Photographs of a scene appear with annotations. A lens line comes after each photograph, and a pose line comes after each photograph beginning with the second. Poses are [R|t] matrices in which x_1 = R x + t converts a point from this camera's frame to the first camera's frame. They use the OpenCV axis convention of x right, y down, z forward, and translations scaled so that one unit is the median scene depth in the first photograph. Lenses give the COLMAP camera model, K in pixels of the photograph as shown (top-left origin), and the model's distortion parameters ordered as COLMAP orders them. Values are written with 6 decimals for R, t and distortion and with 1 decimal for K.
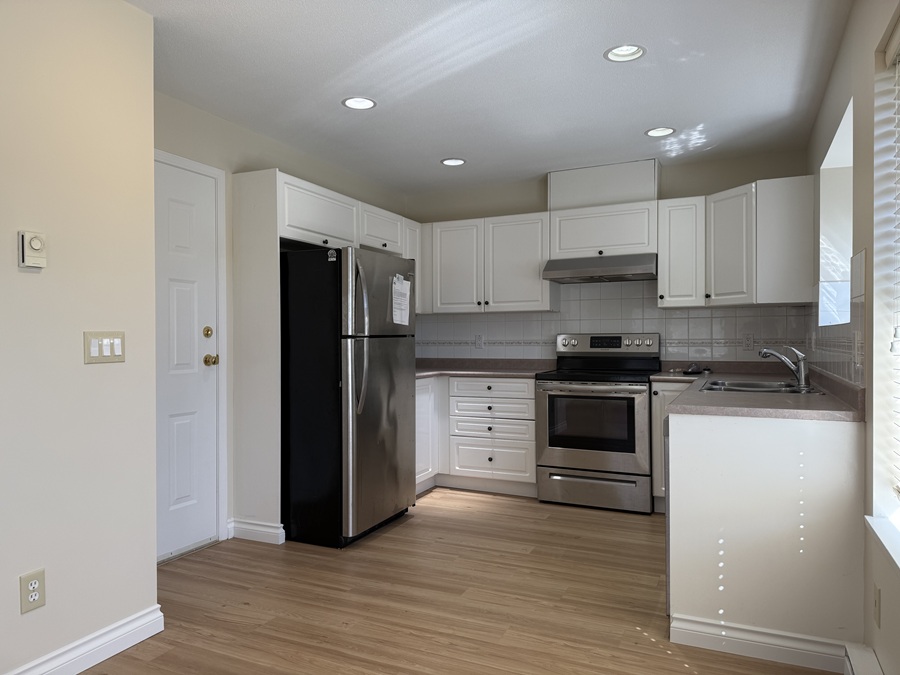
lens RADIAL K [[630.9, 0, 450.4], [0, 630.9, 338.3], [0, 0, 1]] dist [0.063844, -0.041287]
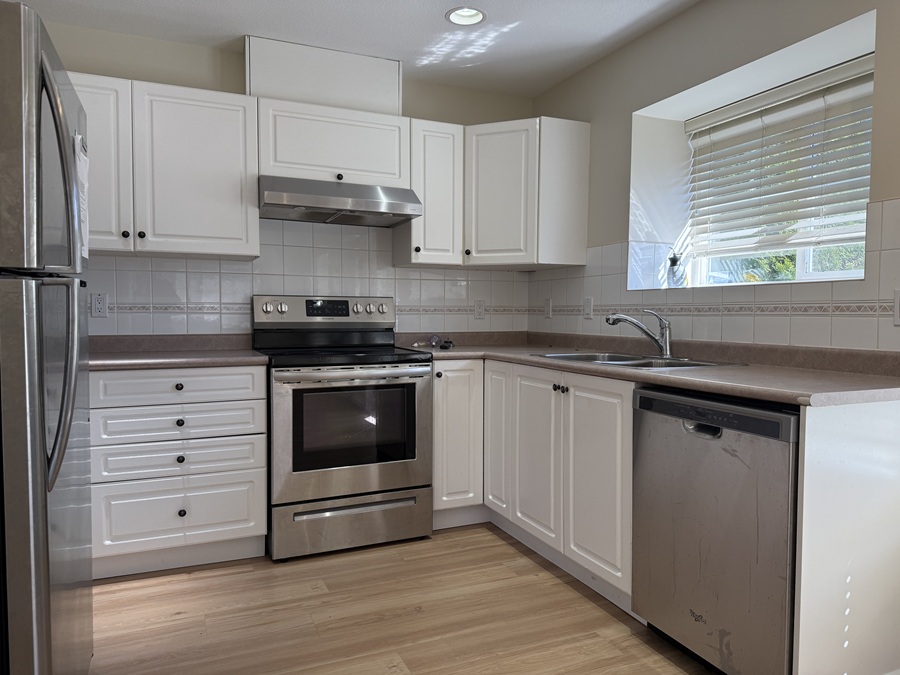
lens RADIAL K [[630.9, 0, 450.4], [0, 630.9, 340.1], [0, 0, 1]] dist [0.063844, -0.041287]
pose [[0.657648, -0.024987, 0.752911, -0.213570], [-0.005561, 0.999261, 0.038020, 0.015459], [-0.753305, -0.029191, 0.657023, 0.470184]]
